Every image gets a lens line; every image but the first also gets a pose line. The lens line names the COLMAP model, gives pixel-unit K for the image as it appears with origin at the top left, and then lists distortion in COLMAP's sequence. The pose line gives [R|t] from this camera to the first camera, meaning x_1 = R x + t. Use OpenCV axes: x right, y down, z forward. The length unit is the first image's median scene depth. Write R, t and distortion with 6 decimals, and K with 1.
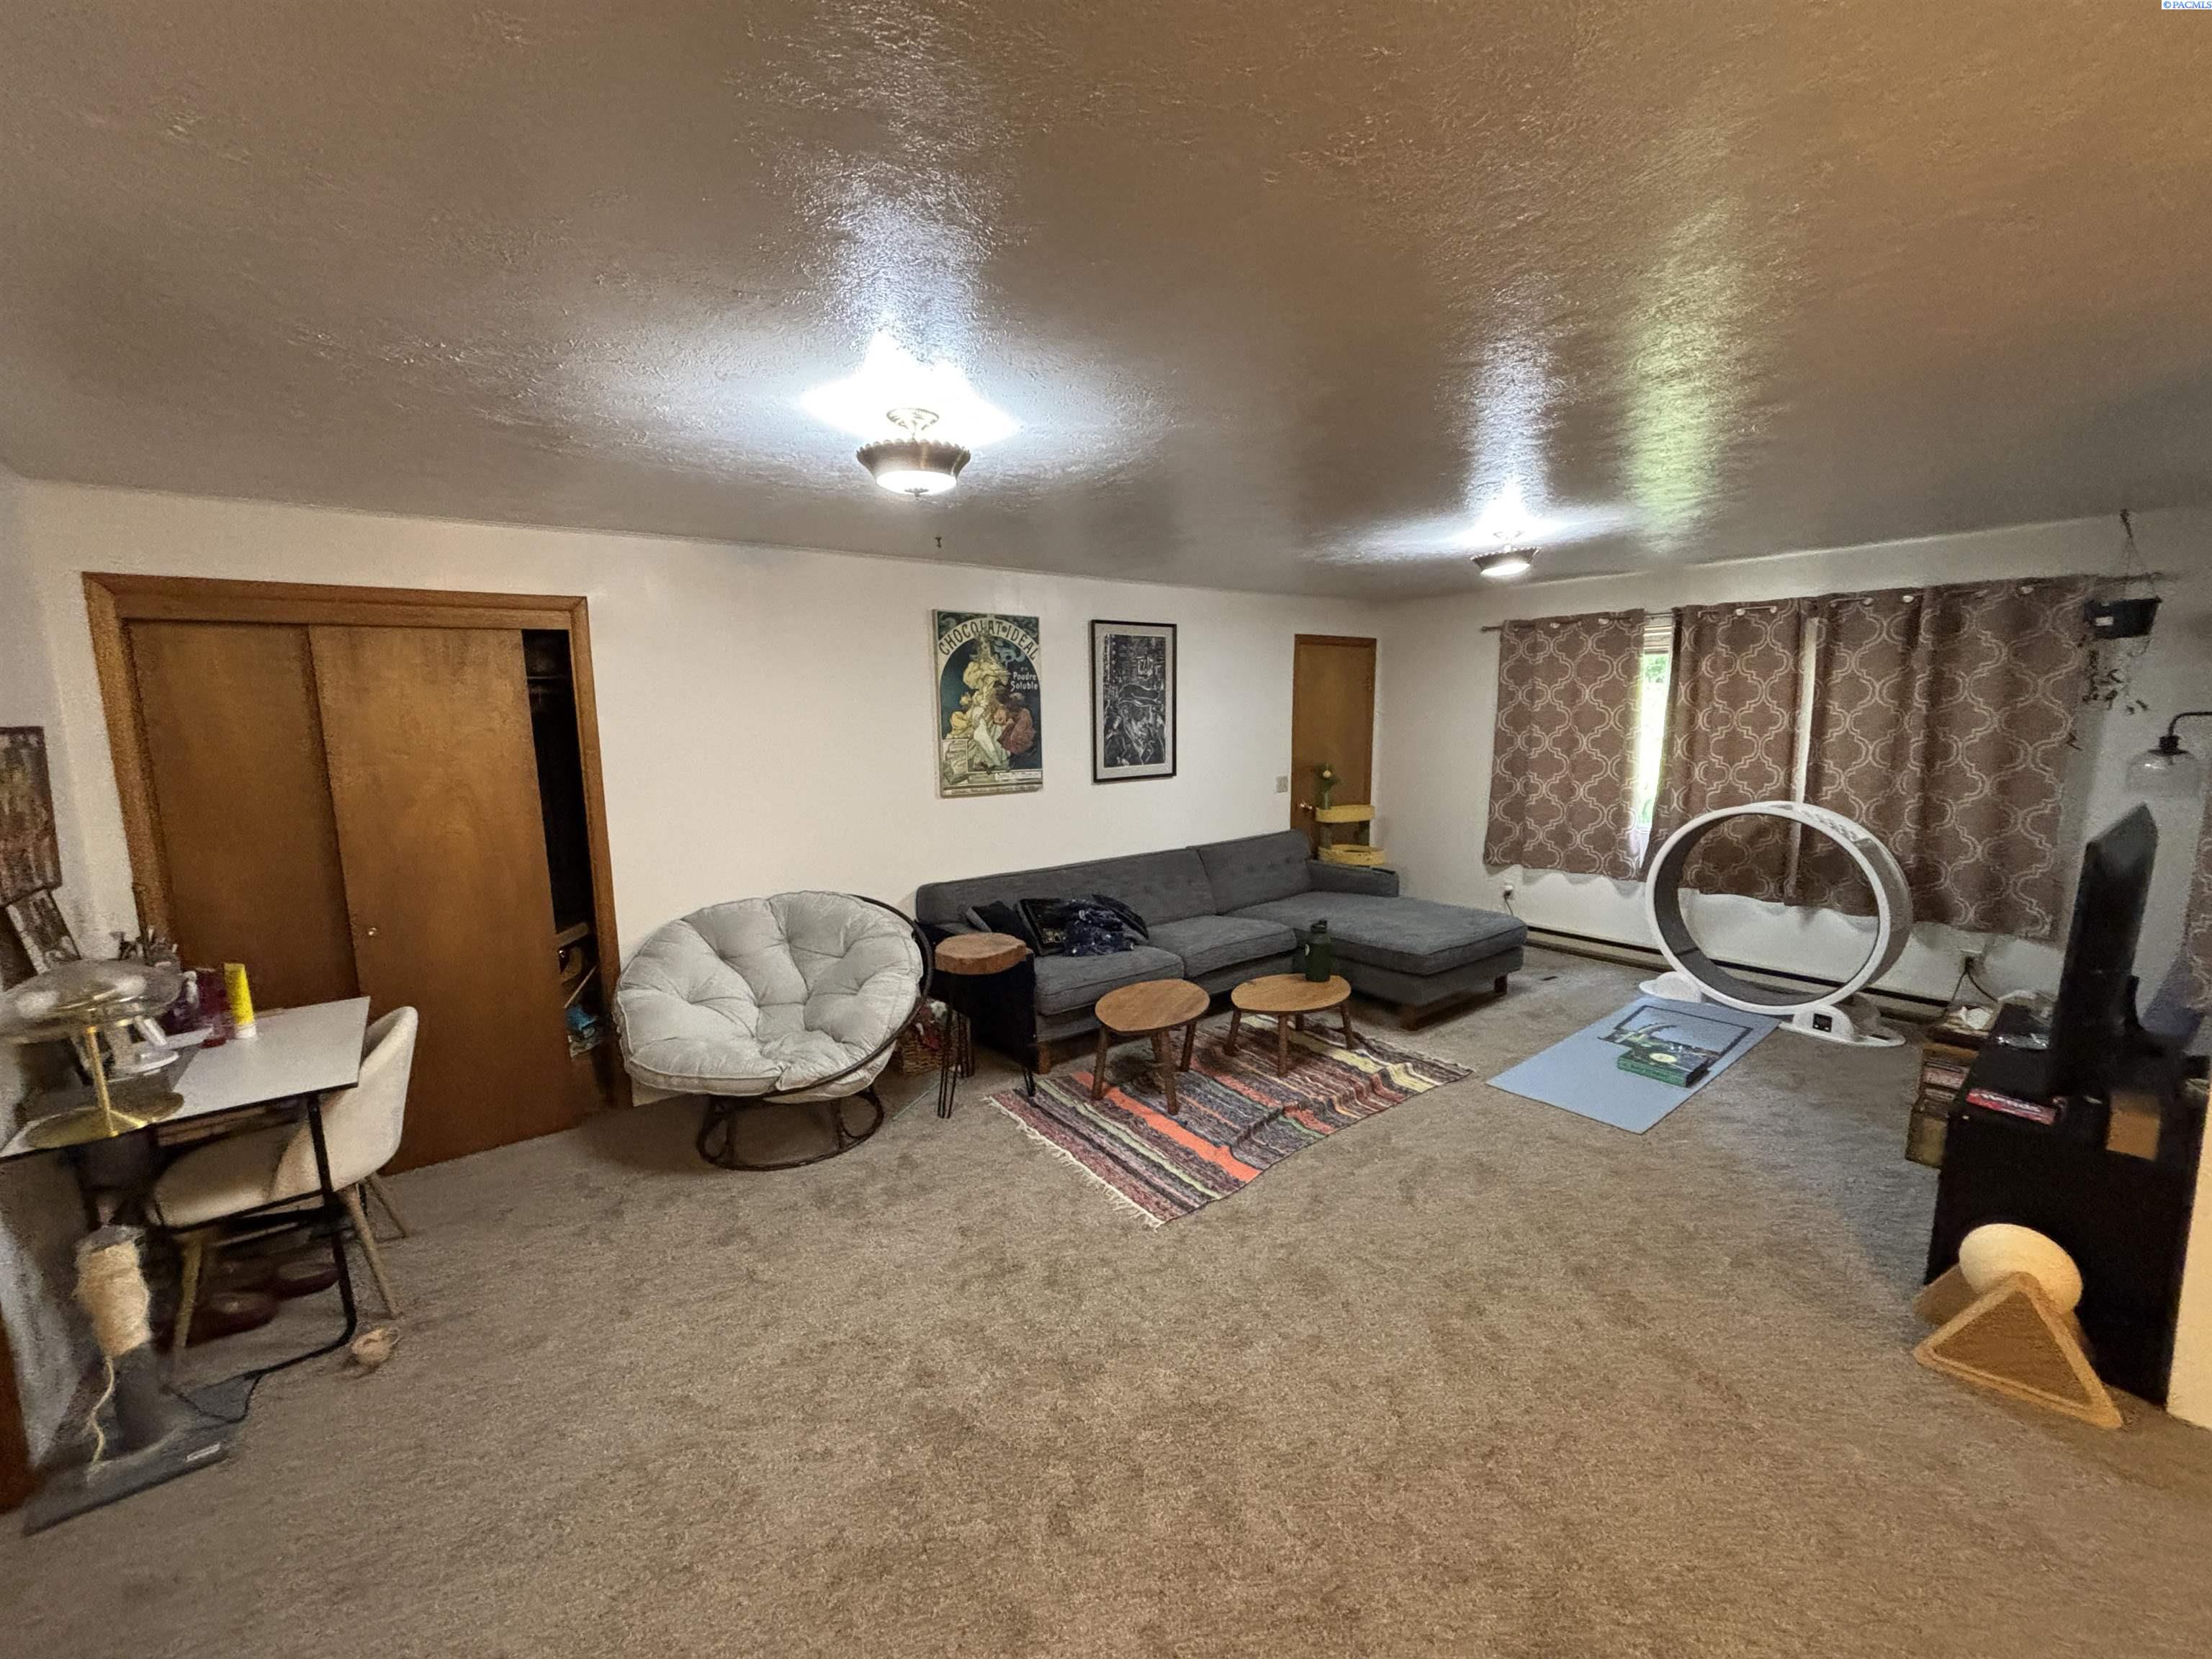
lens RADIAL K [[870.1, 0, 1106.0], [0, 870.1, 829.5], [0, 0, 1]] dist [0.001055, -0.007333]
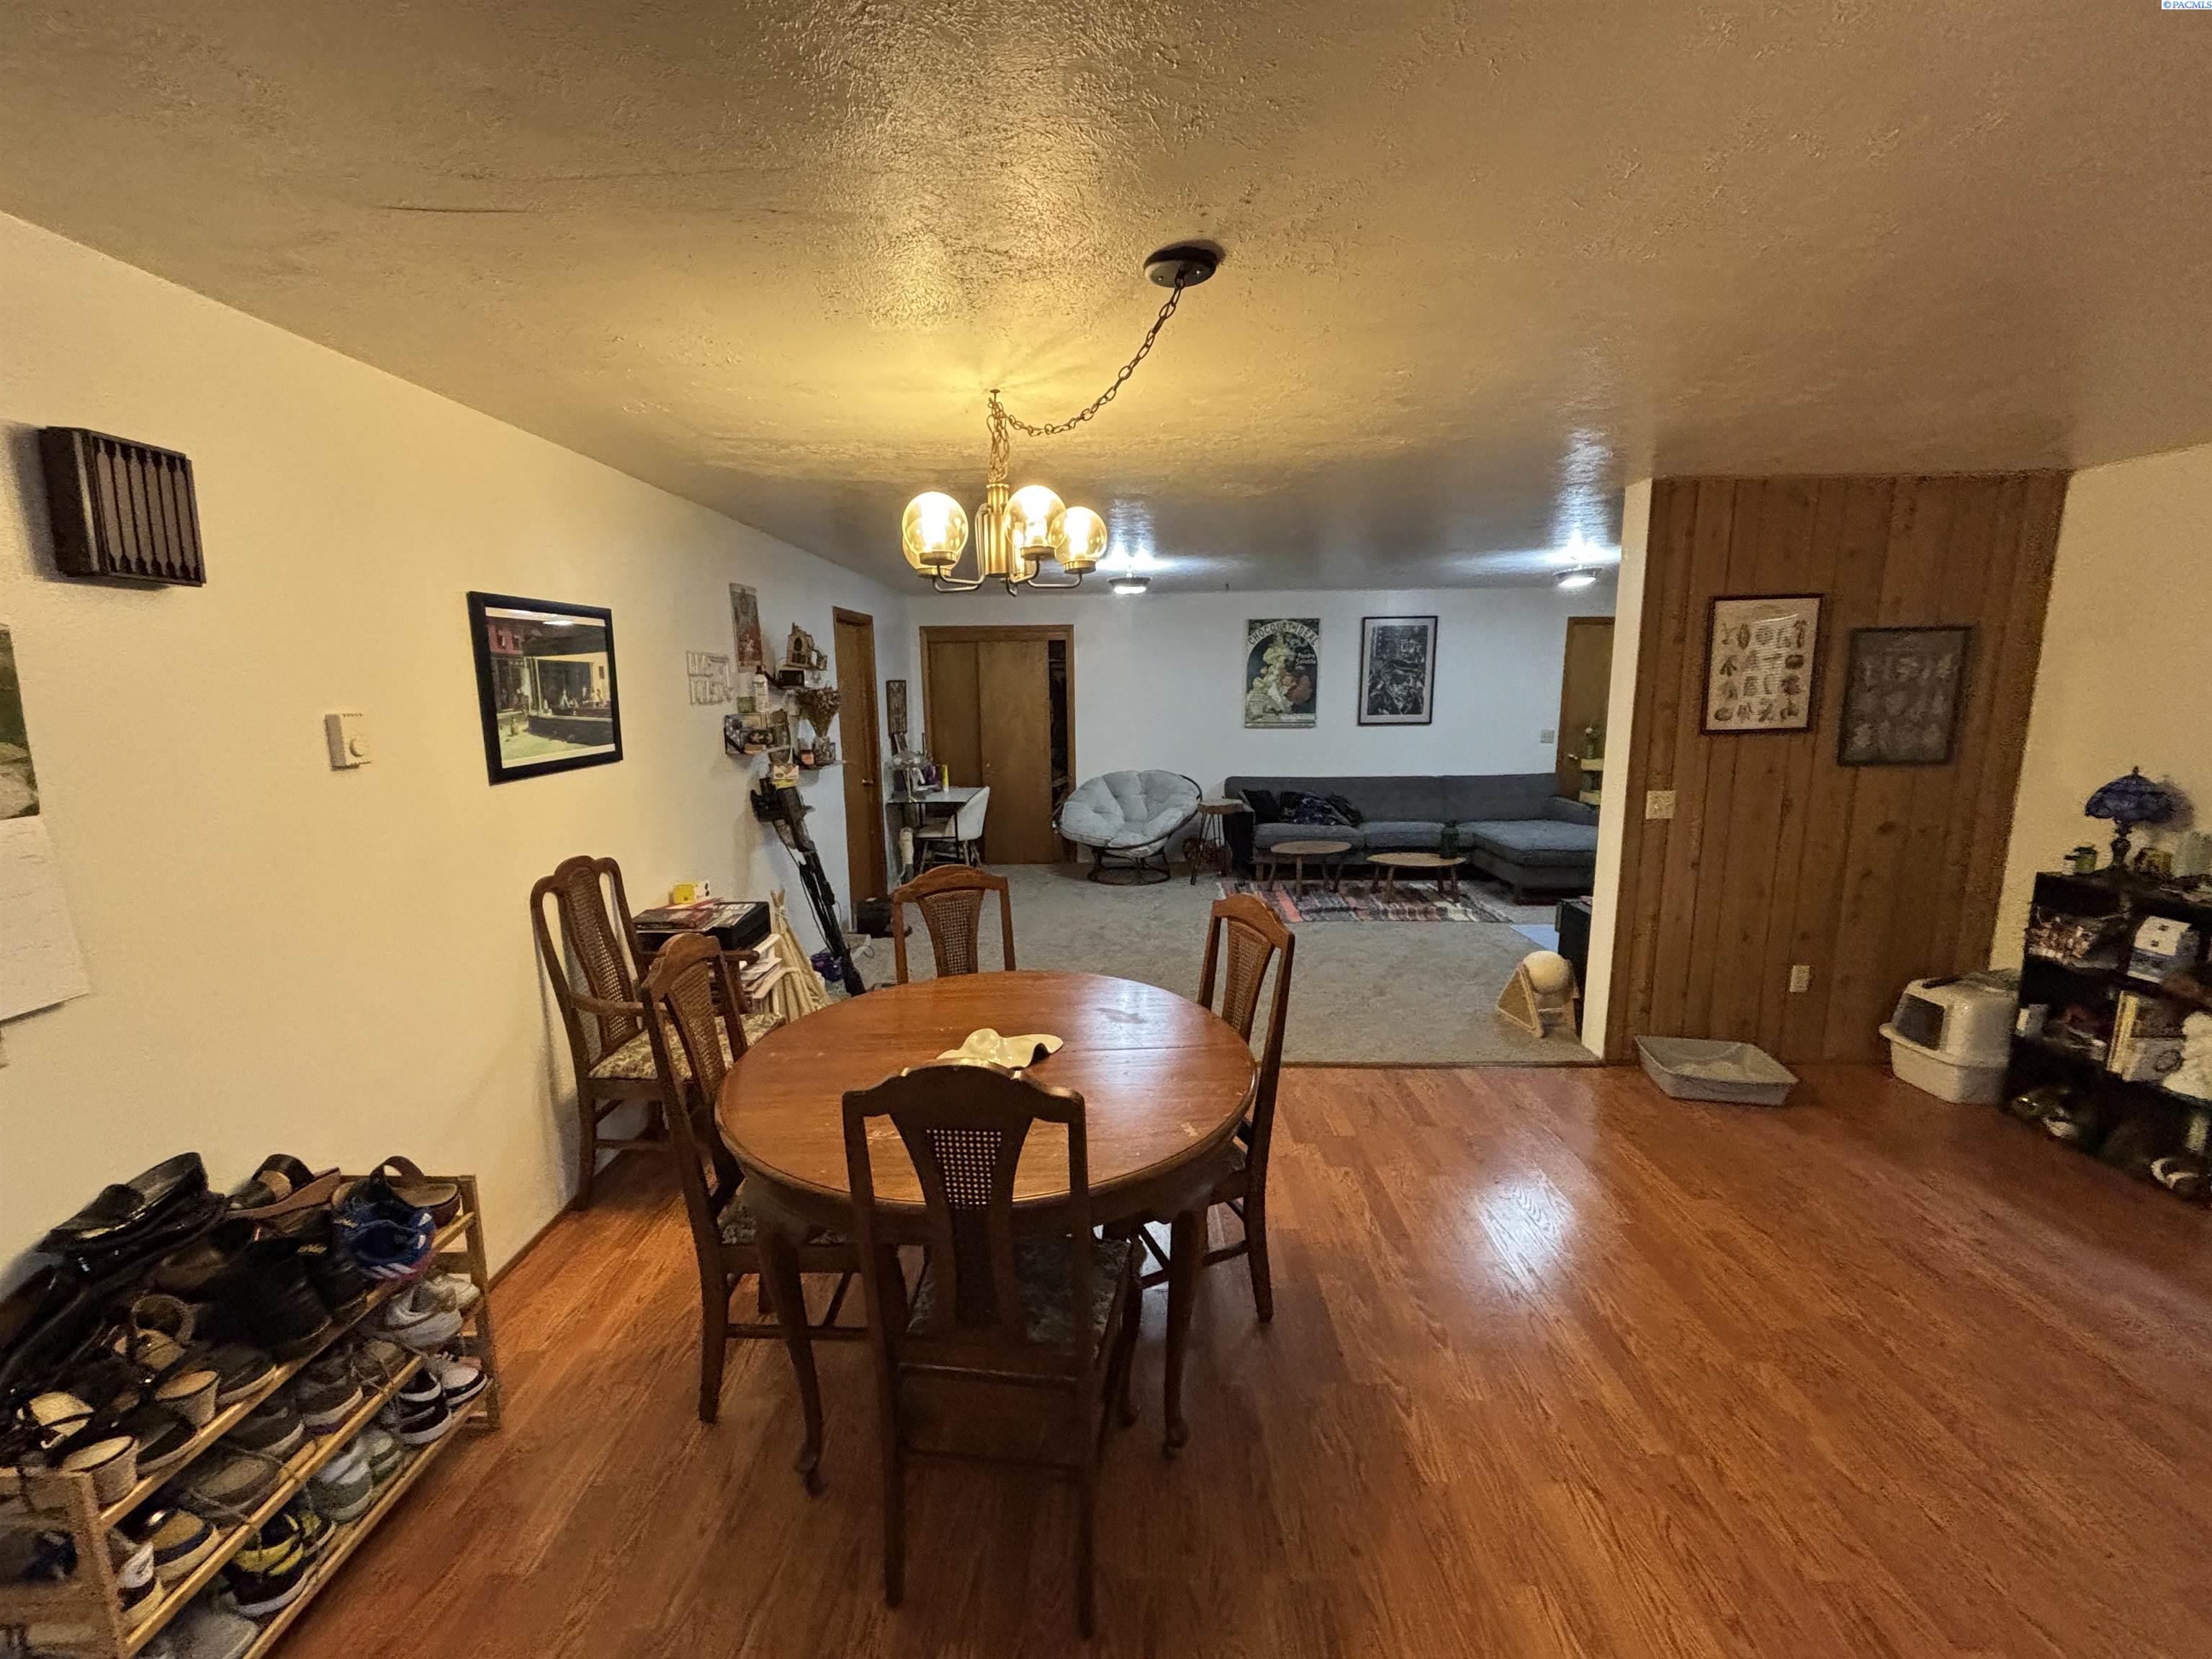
lens RADIAL K [[870.1, 0, 1106.0], [0, 870.1, 829.5], [0, 0, 1]] dist [0.001055, -0.007333]
pose [[0.787719, 0.114474, -0.605305, 0.642555], [-0.085774, 0.993393, 0.076246, 0.054370], [0.610034, -0.008141, 0.792334, -0.521402]]
